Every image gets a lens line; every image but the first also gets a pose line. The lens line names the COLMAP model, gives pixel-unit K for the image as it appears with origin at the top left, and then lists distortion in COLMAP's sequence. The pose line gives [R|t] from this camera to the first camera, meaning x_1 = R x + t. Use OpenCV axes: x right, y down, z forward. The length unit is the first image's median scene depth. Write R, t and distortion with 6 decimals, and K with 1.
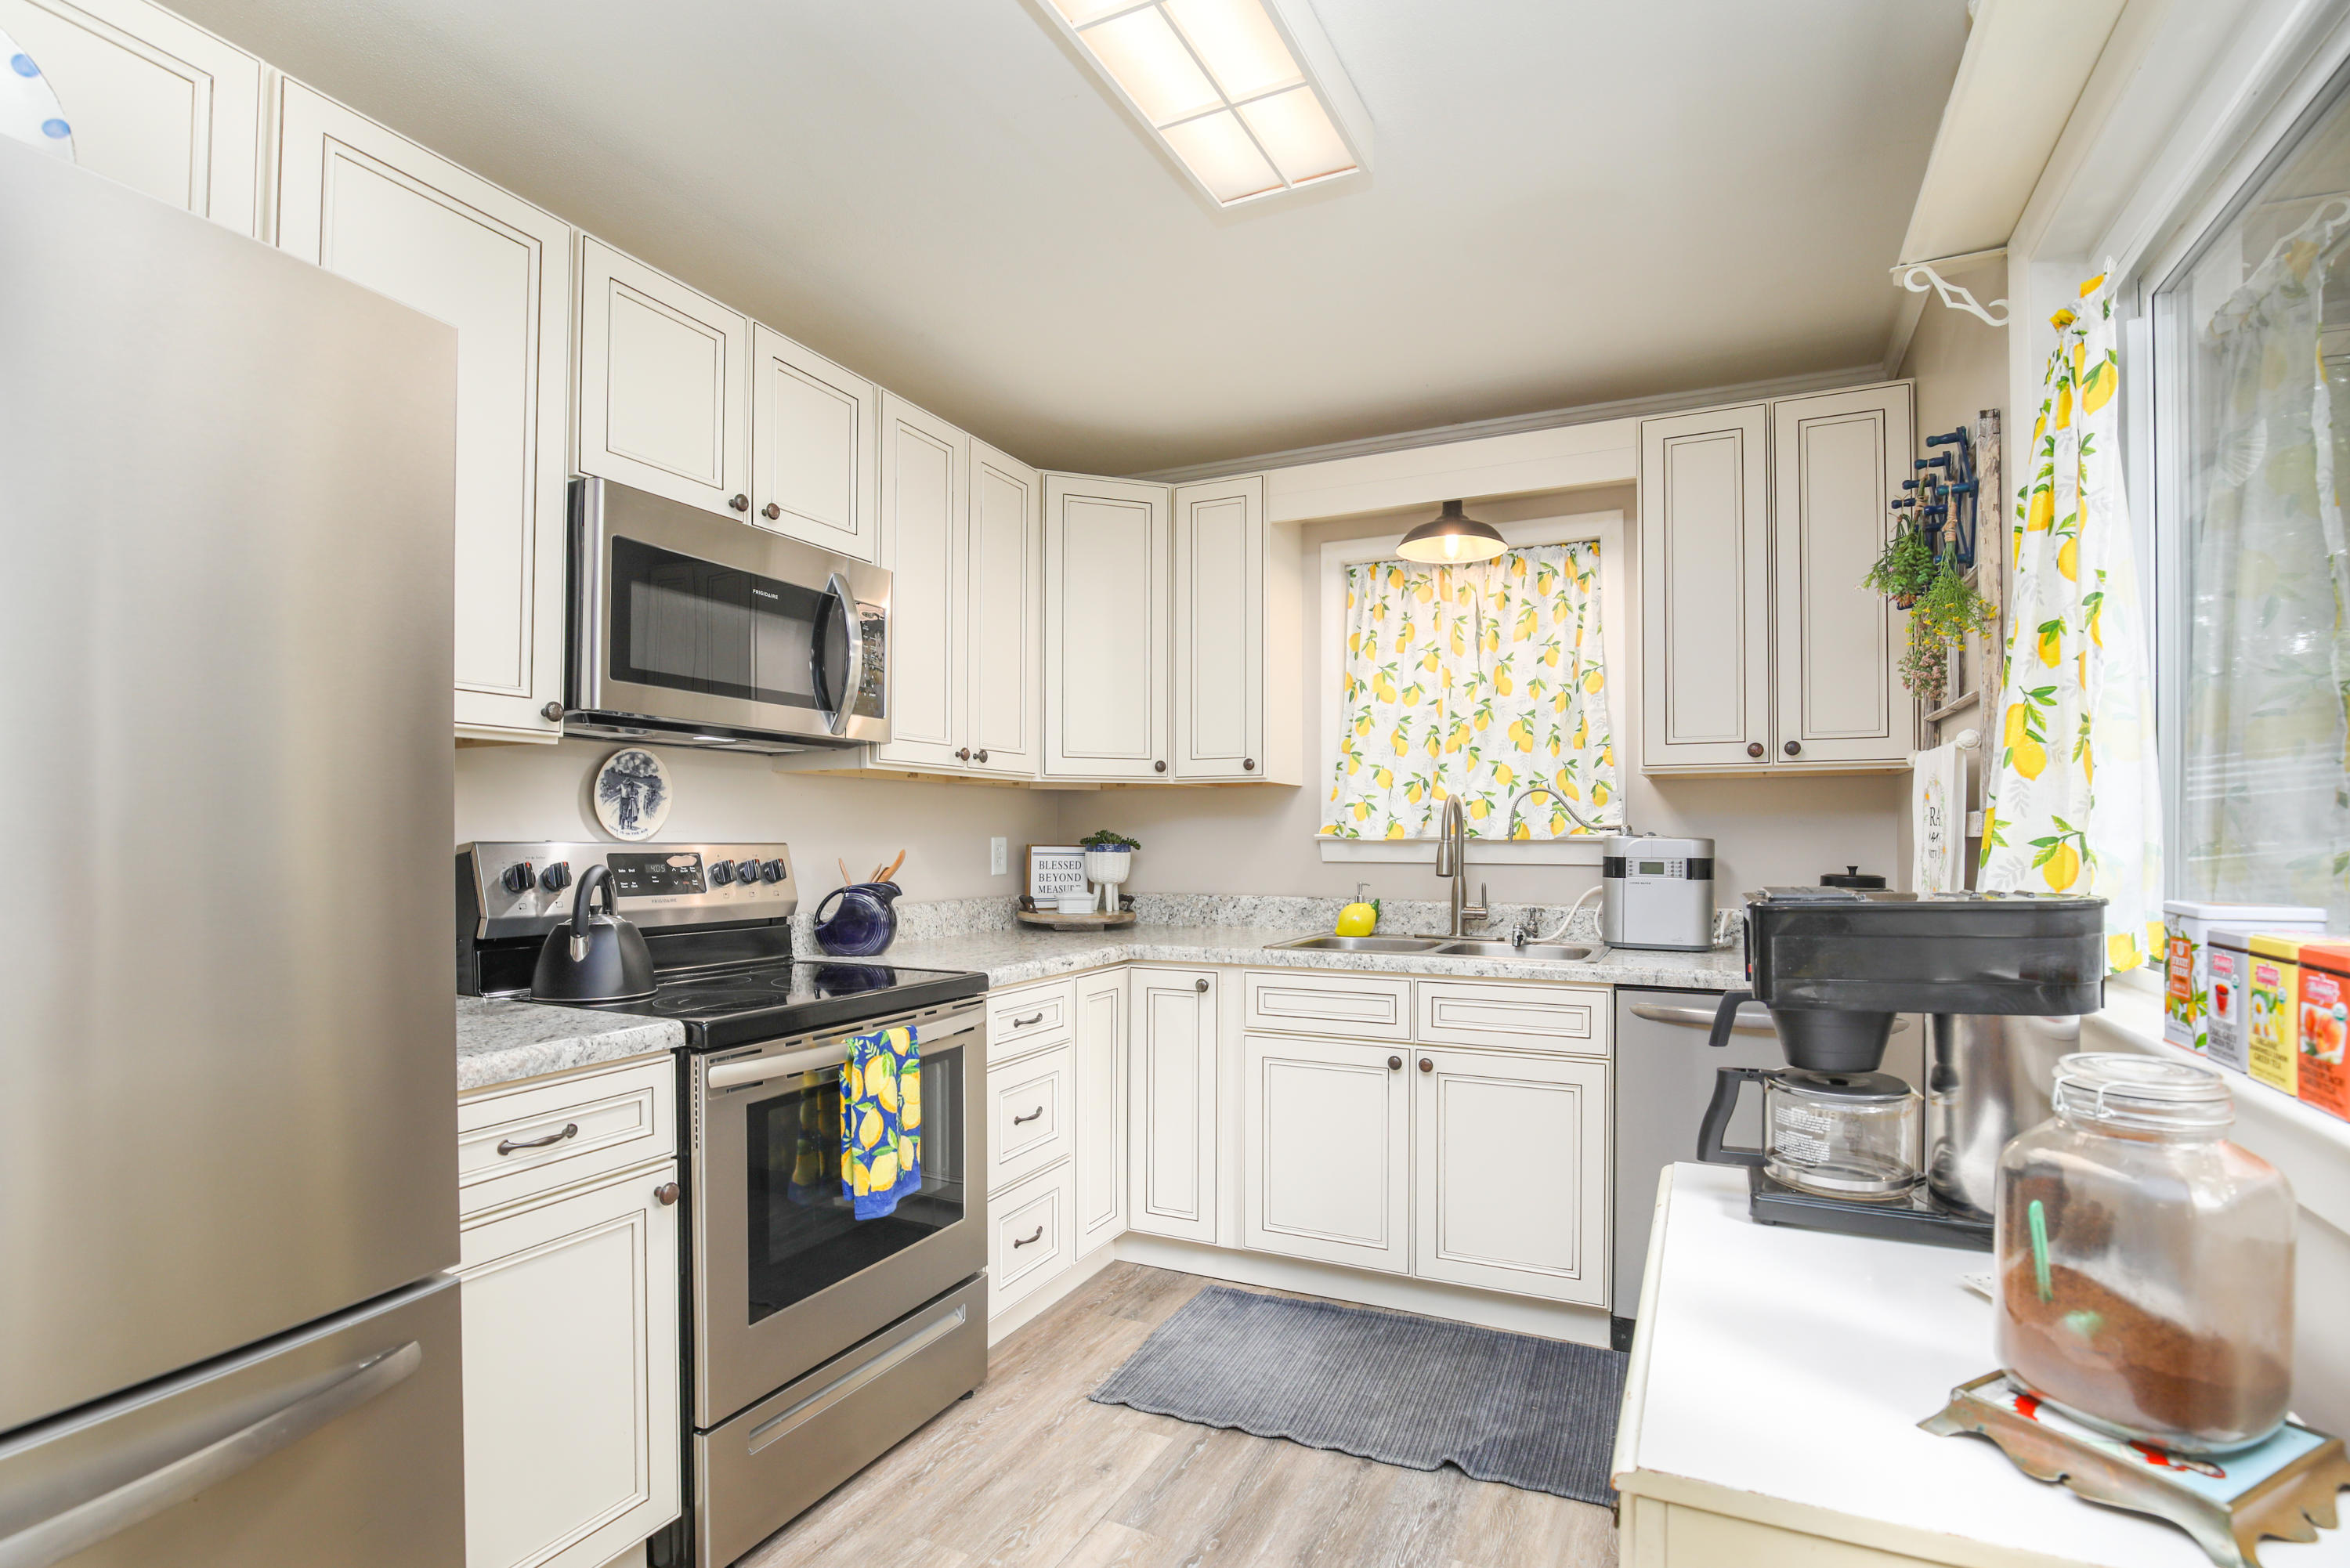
lens RADIAL K [[1099.7, 0, 1174.2], [0, 1099.7, 825.5], [0, 0, 1]] dist [-0.027485, 0.000424]
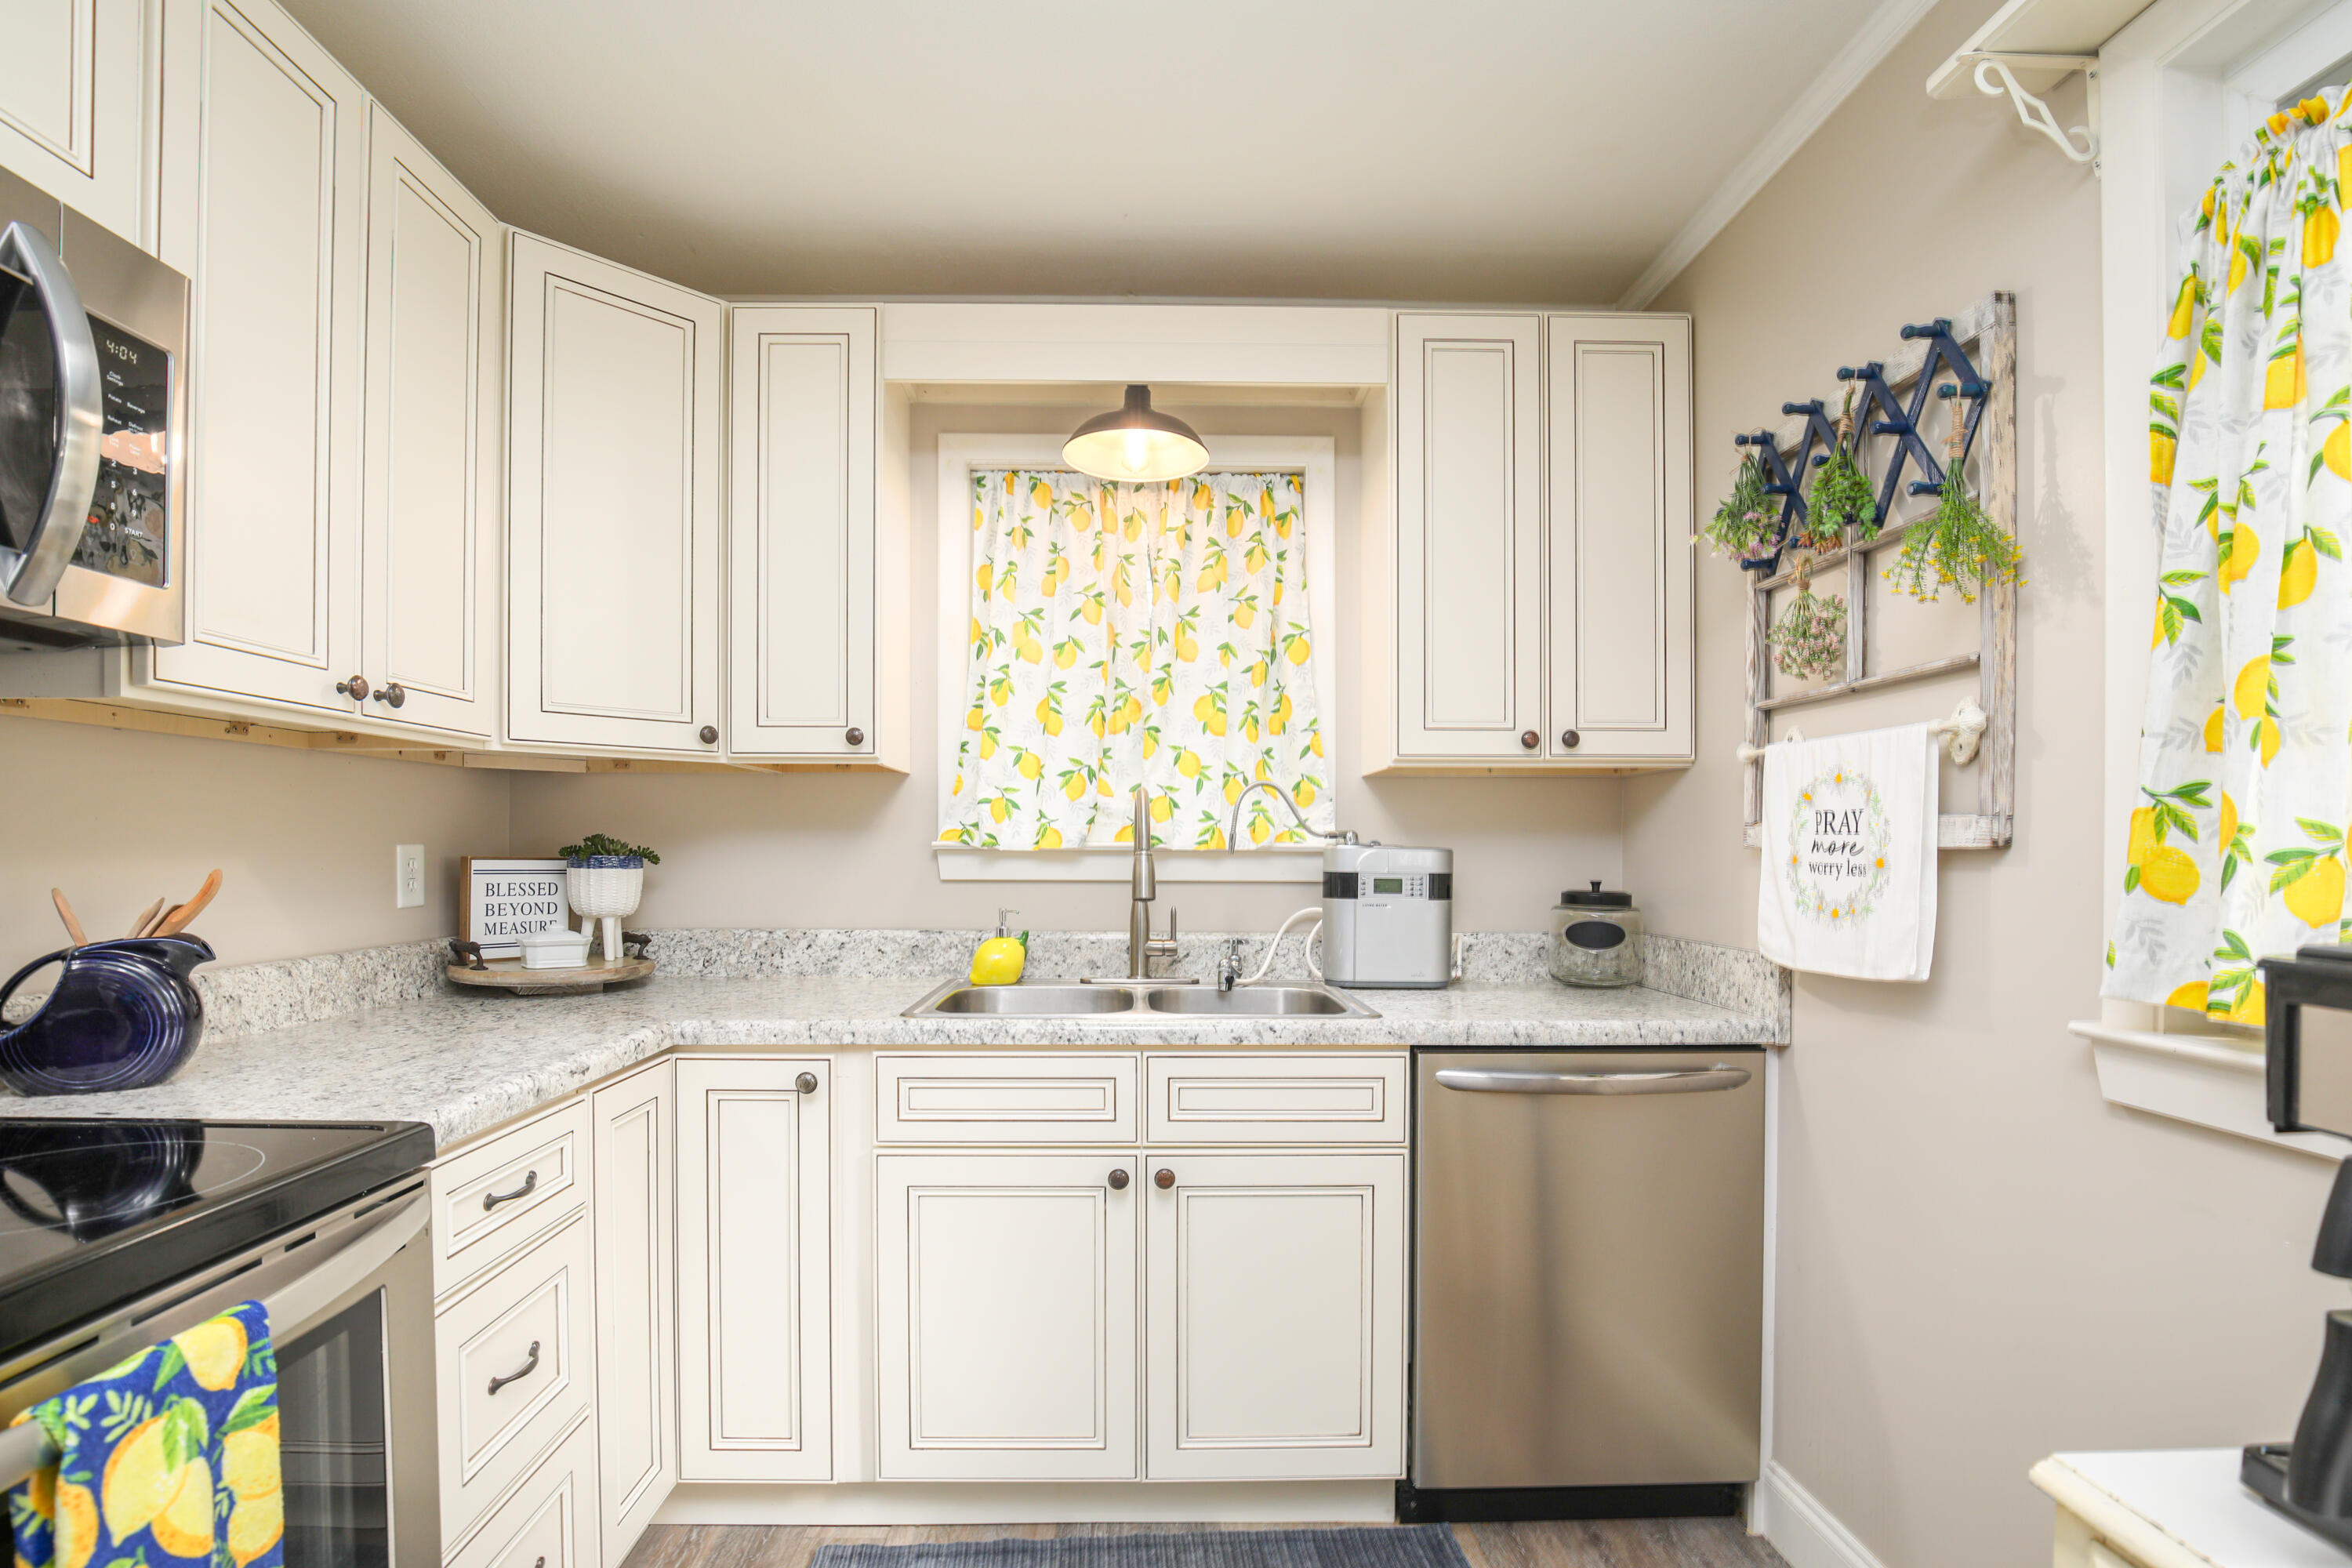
lens RADIAL K [[1114.0, 0, 1128.3], [0, 1114.0, 857.5], [0, 0, 1]] dist [-0.037756, 0.006088]
pose [[0.897496, -0.002379, 0.441017, -0.095798], [-0.007085, 0.999779, 0.019810, 0.003908], [-0.440966, -0.020904, 0.897280, 0.384872]]
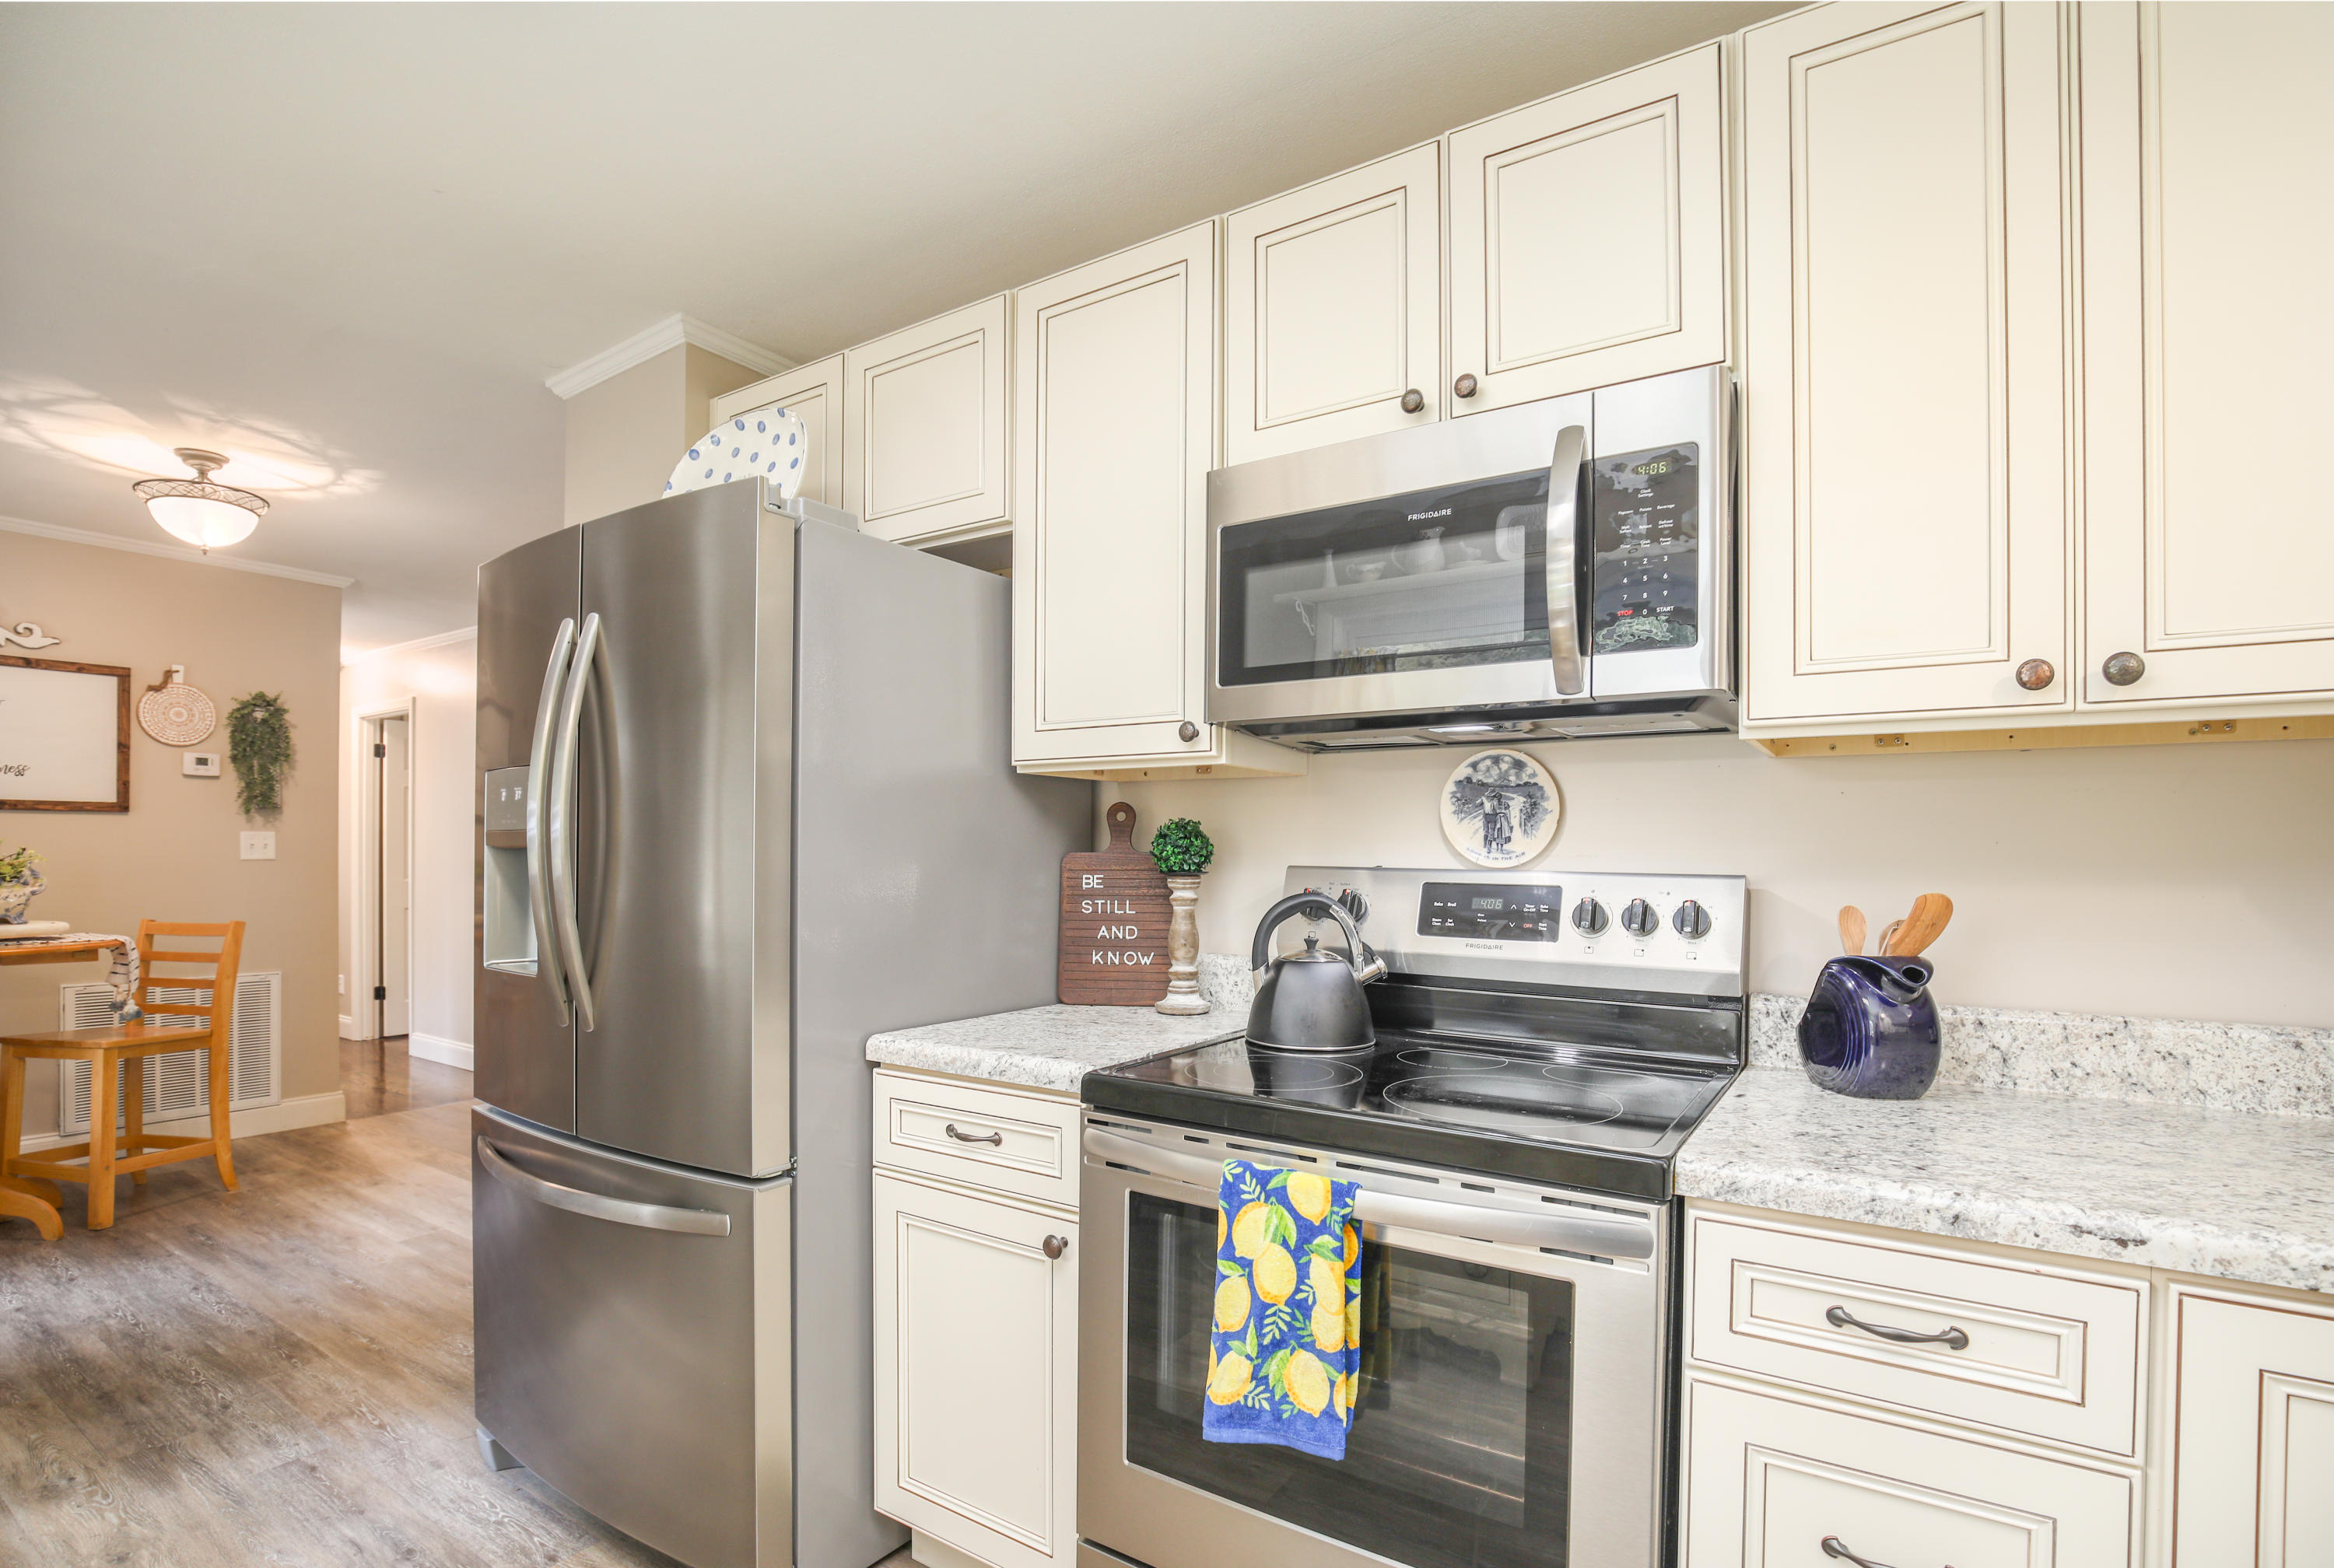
lens RADIAL K [[1118.1, 0, 1200.3], [0, 1118.1, 860.6], [0, 0, 1]] dist [-0.026048, 0.001052]
pose [[-0.122698, 0.003953, -0.992436, 0.286128], [0.003786, 0.999987, 0.003515, 0.004497], [0.992437, -0.003326, -0.122711, 0.774830]]
